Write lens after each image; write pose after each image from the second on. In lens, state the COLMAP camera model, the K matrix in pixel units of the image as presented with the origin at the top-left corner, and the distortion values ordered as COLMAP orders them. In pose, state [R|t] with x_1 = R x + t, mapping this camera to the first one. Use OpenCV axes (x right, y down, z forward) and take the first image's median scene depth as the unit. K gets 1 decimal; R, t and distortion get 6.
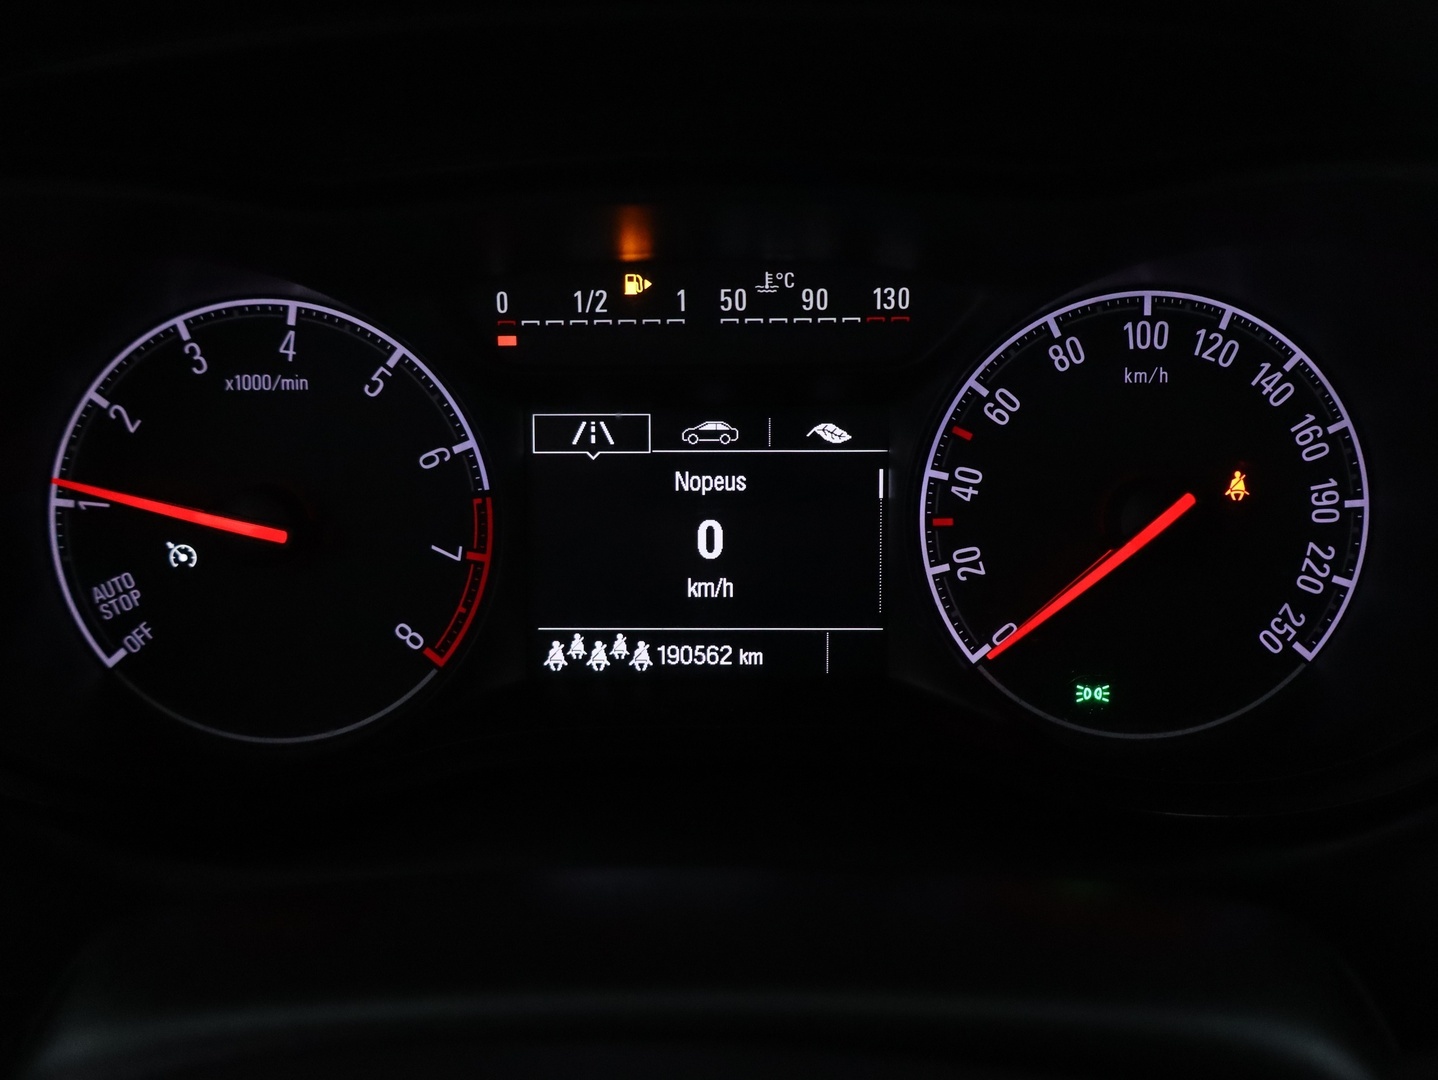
lens RADIAL K [[1379.5, 0, 720.7], [0, 1379.5, 544.0], [0, 0, 1]] dist [0.009658, 0.007389]
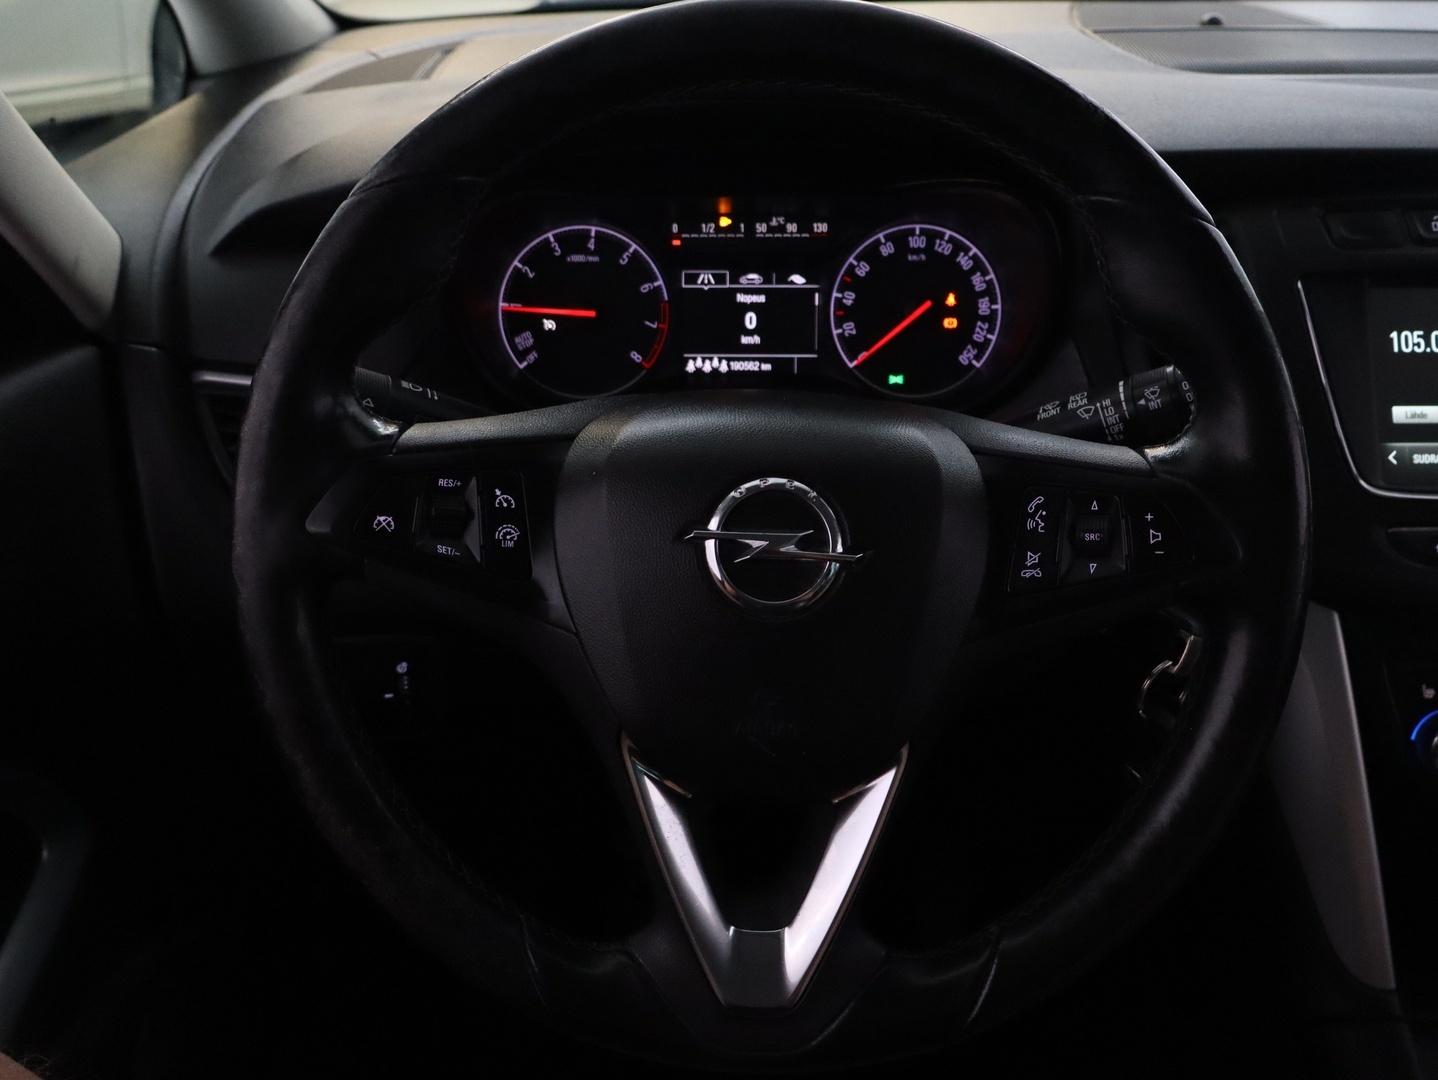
lens RADIAL K [[1379.5, 0, 717.8], [0, 1379.5, 533.3], [0, 0, 1]] dist [0.009658, 0.007389]
pose [[0.999858, 0.001714, 0.016782, -0.115372], [-0.002768, 0.998009, 0.063014, 0.238615], [-0.016641, -0.063051, 0.997872, -1.654432]]
